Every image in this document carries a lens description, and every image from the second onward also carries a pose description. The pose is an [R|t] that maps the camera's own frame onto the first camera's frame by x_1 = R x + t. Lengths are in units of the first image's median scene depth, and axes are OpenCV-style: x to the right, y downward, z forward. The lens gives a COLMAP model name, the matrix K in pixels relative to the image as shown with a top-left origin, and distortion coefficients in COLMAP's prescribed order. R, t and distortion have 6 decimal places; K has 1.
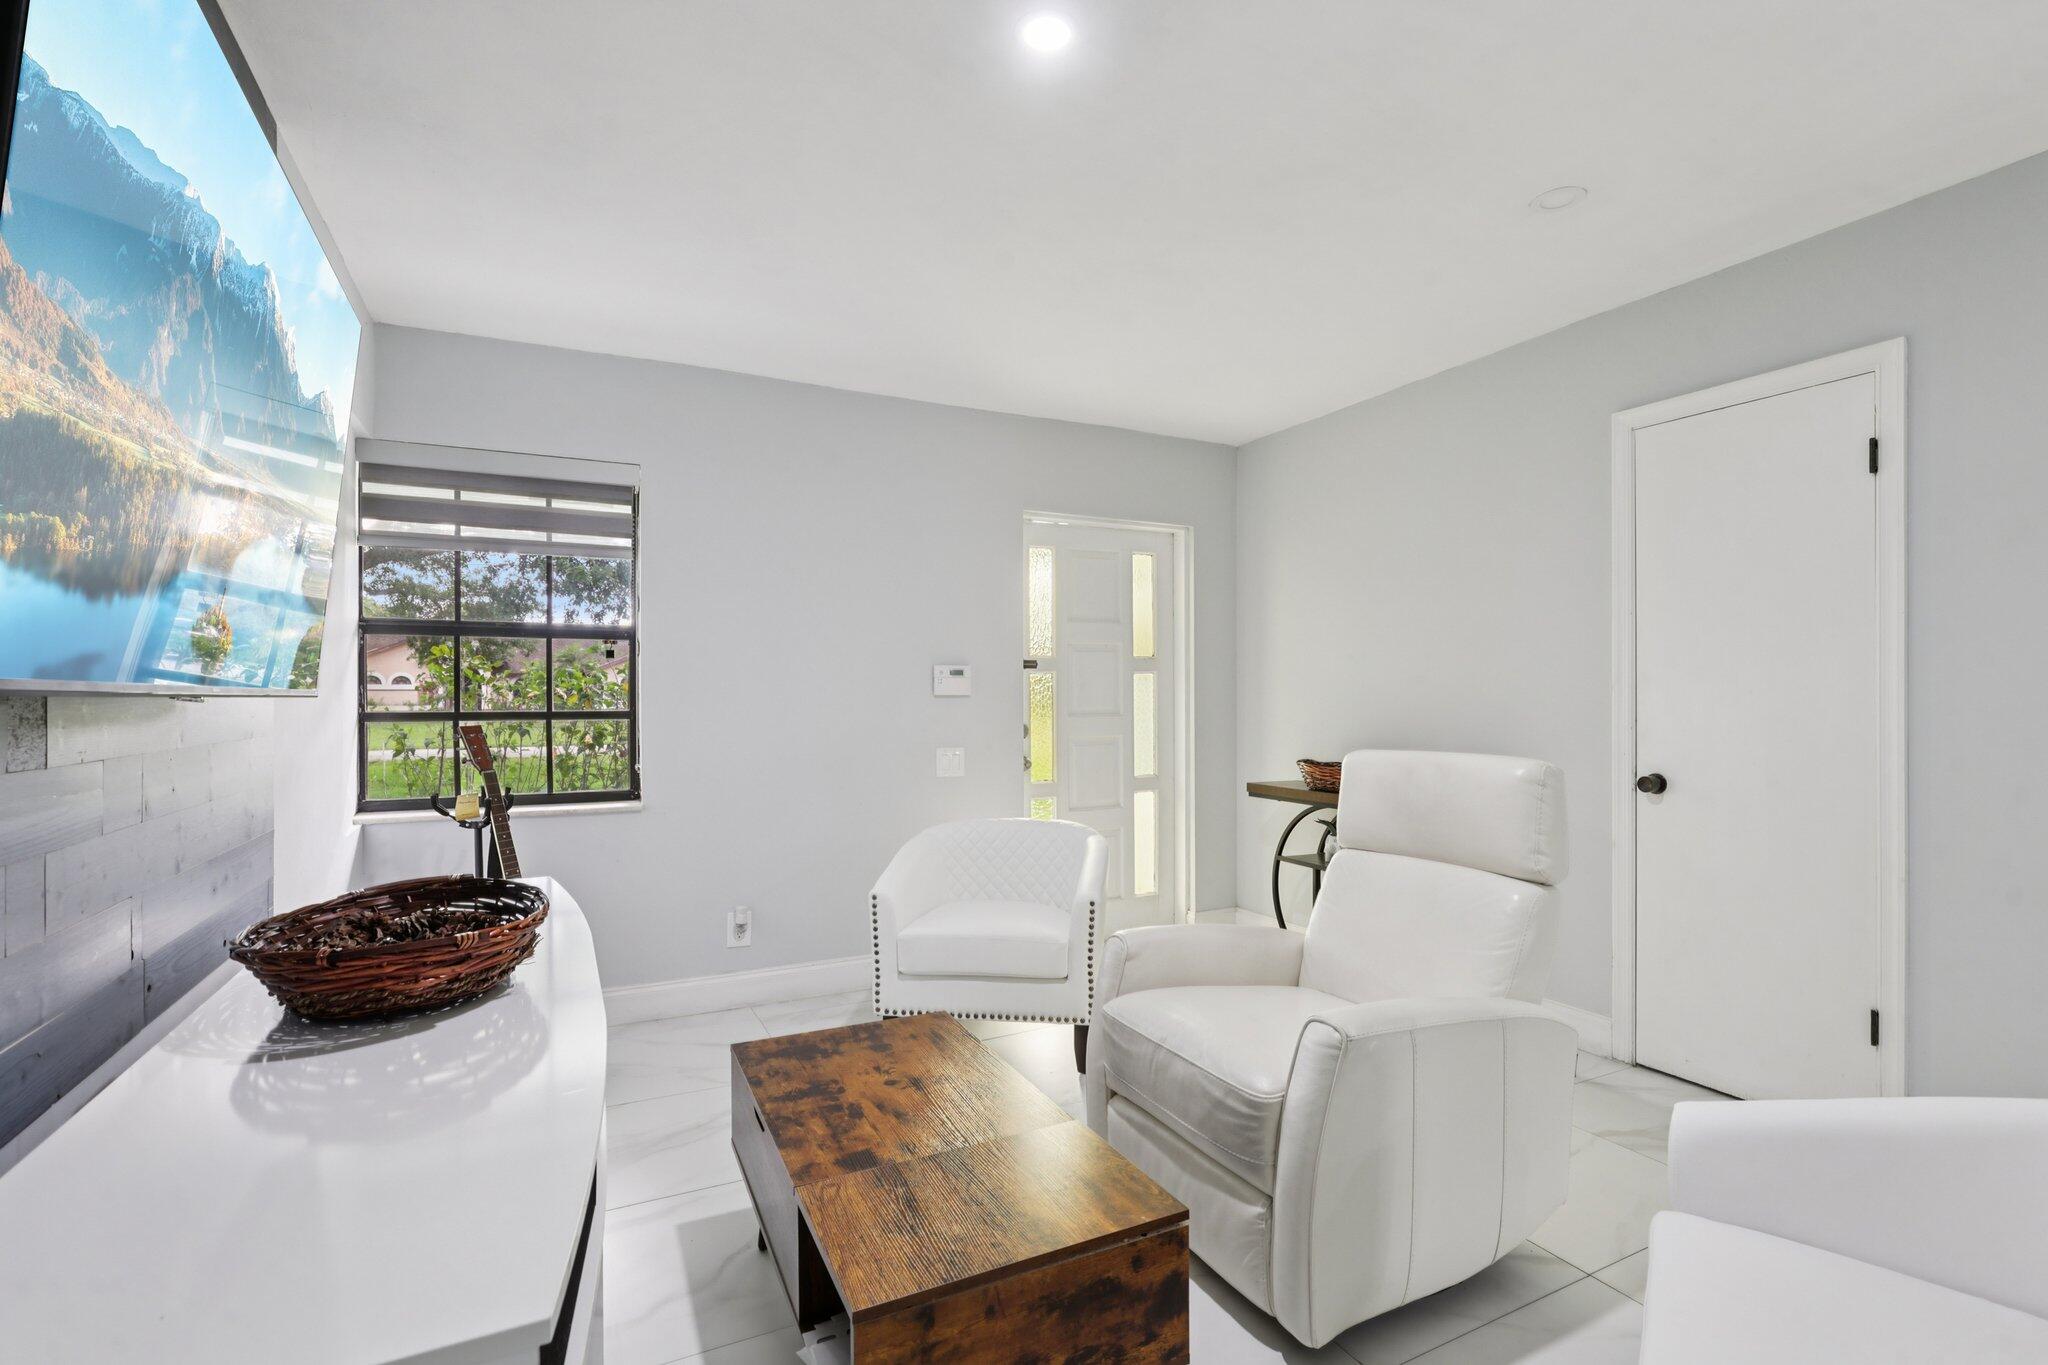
lens RADIAL K [[933.4, 0, 1034.5], [0, 933.4, 696.4], [0, 0, 1]] dist [-0.003188, 0.000073]
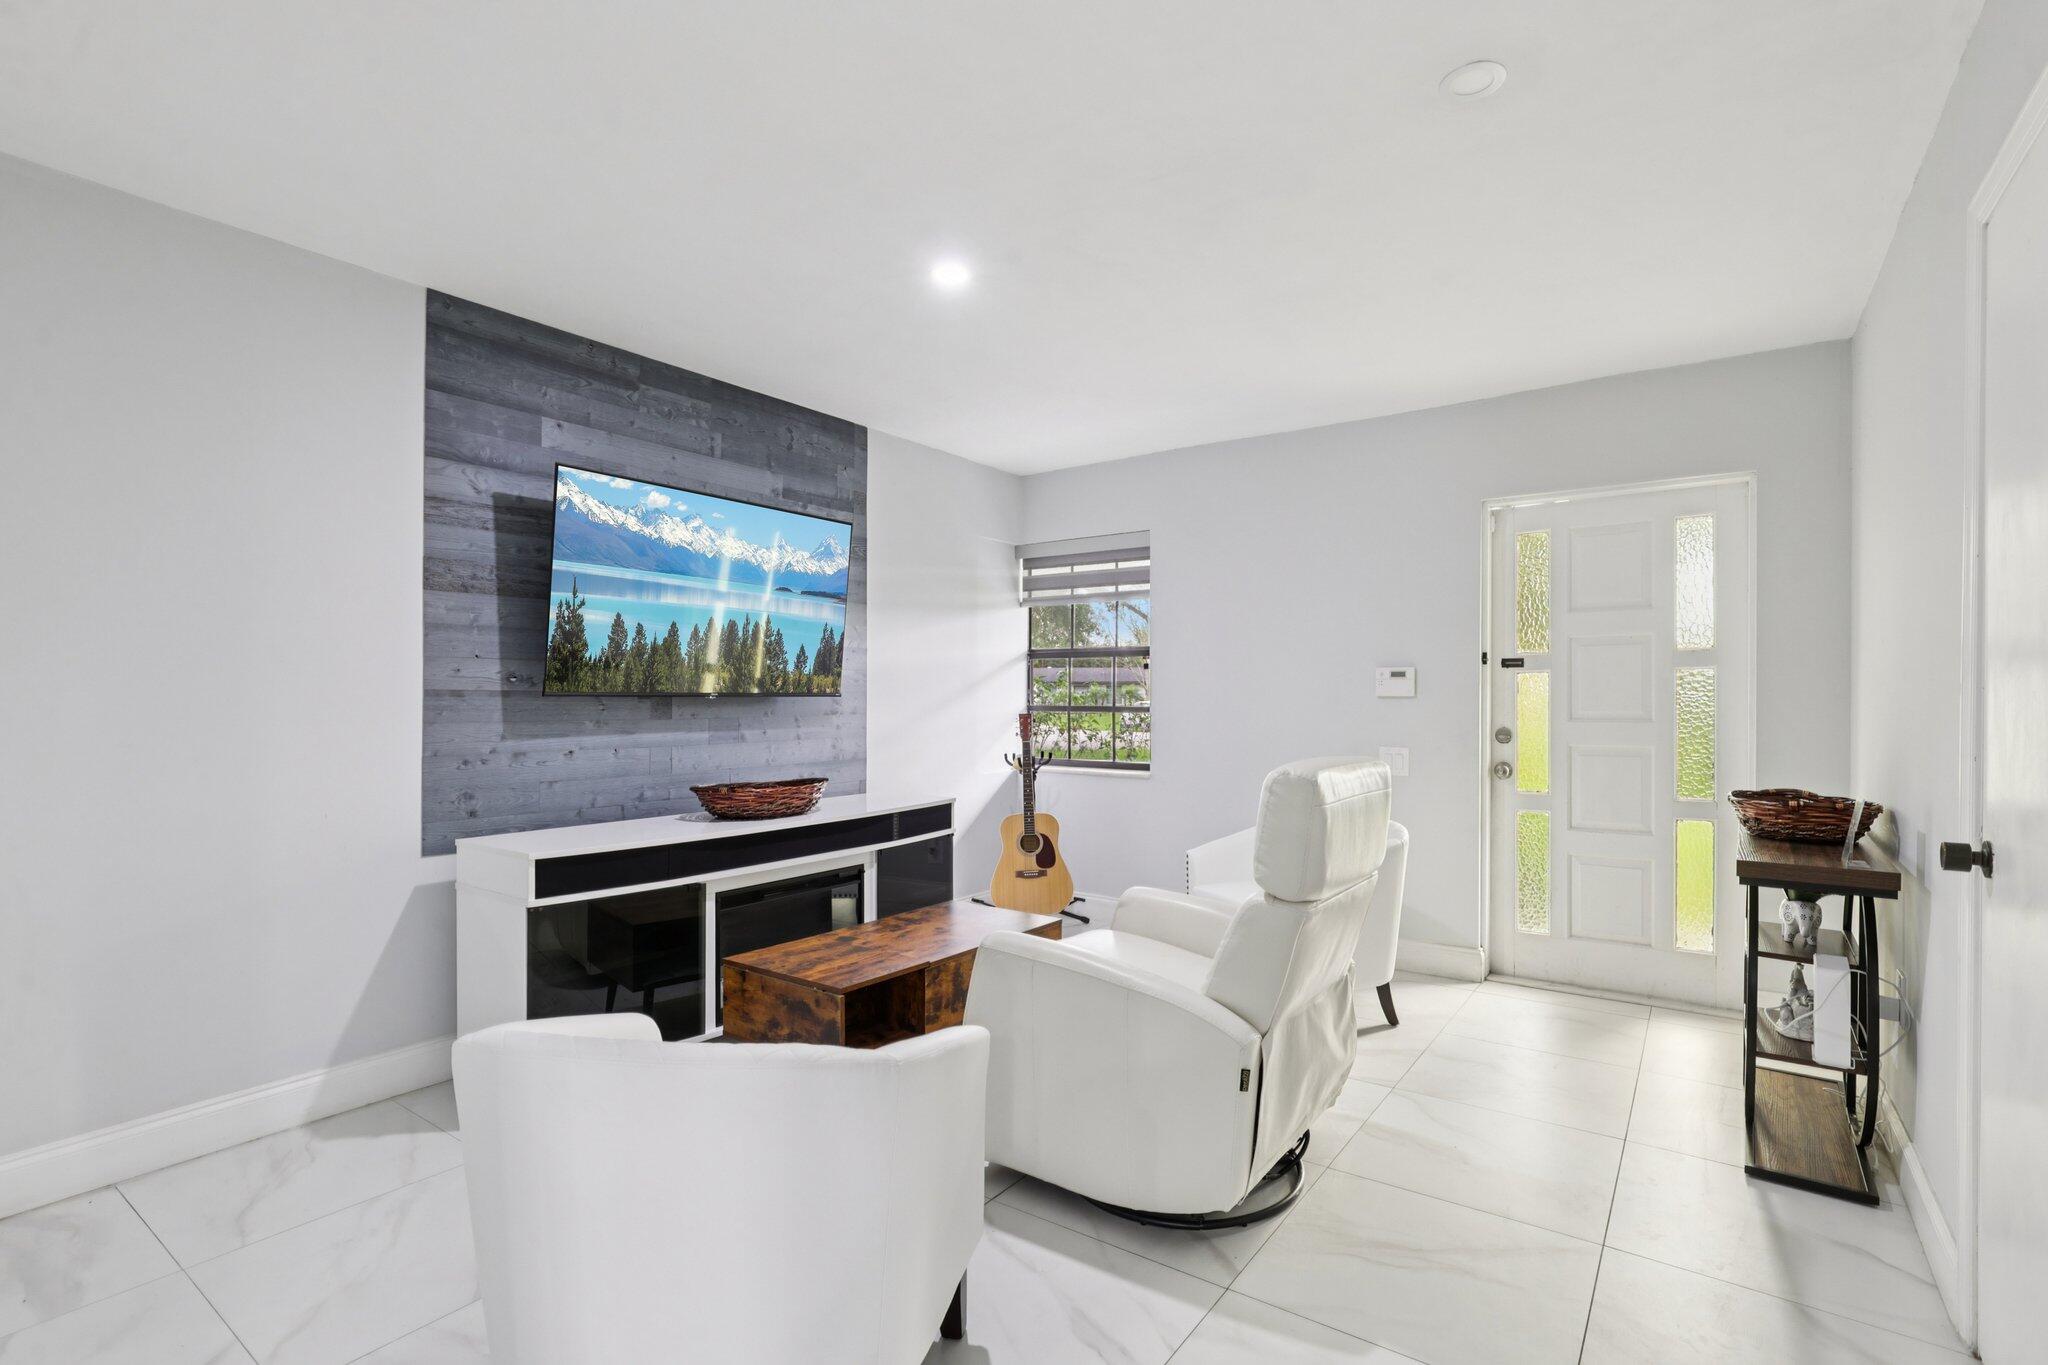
lens RADIAL K [[942.0, 0, 1036.1], [0, 942.0, 690.5], [0, 0, 1]] dist [-0.004852, 0.000102]
pose [[0.465893, -0.002885, -0.884836, 0.731115], [-0.001894, 0.999989, -0.004258, -0.002584], [0.884839, 0.003660, 0.465882, 0.188993]]
